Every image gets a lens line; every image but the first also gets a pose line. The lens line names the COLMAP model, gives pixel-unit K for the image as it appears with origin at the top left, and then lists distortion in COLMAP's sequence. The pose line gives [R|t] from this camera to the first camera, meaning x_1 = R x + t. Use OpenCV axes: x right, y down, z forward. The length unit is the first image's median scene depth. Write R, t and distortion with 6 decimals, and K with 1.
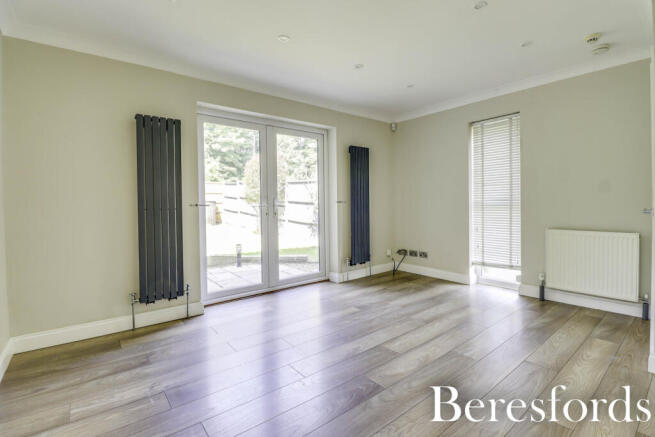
lens RADIAL K [[300.1, 0, 327.6], [0, 300.1, 206.1], [0, 0, 1]] dist [-0.001611, -0.000371]
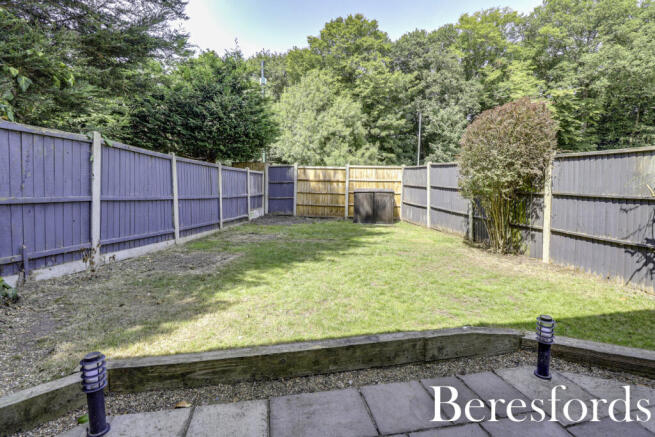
lens RADIAL K [[307.0, 0, 333.4], [0, 307.0, 206.7], [0, 0, 1]] dist [-0.017174, -0.001366]
pose [[0.894761, 0.021718, -0.446017, -0.059907], [-0.005155, 0.999252, 0.038315, -0.003183], [0.446515, -0.031984, 0.894204, 0.091156]]
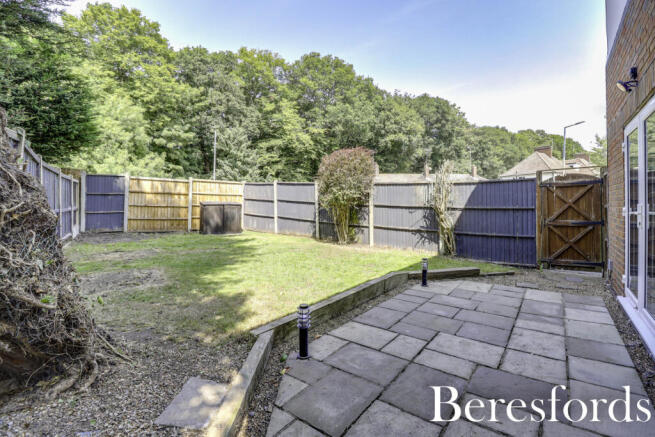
lens RADIAL K [[300.1, 0, 327.6], [0, 300.1, 206.1], [0, 0, 1]] dist [-0.001611, -0.000371]
pose [[0.967290, -0.004730, 0.253630, -0.123460], [0.006740, 0.999952, -0.007056, -0.001897], [-0.253585, 0.008535, 0.967275, 0.045692]]
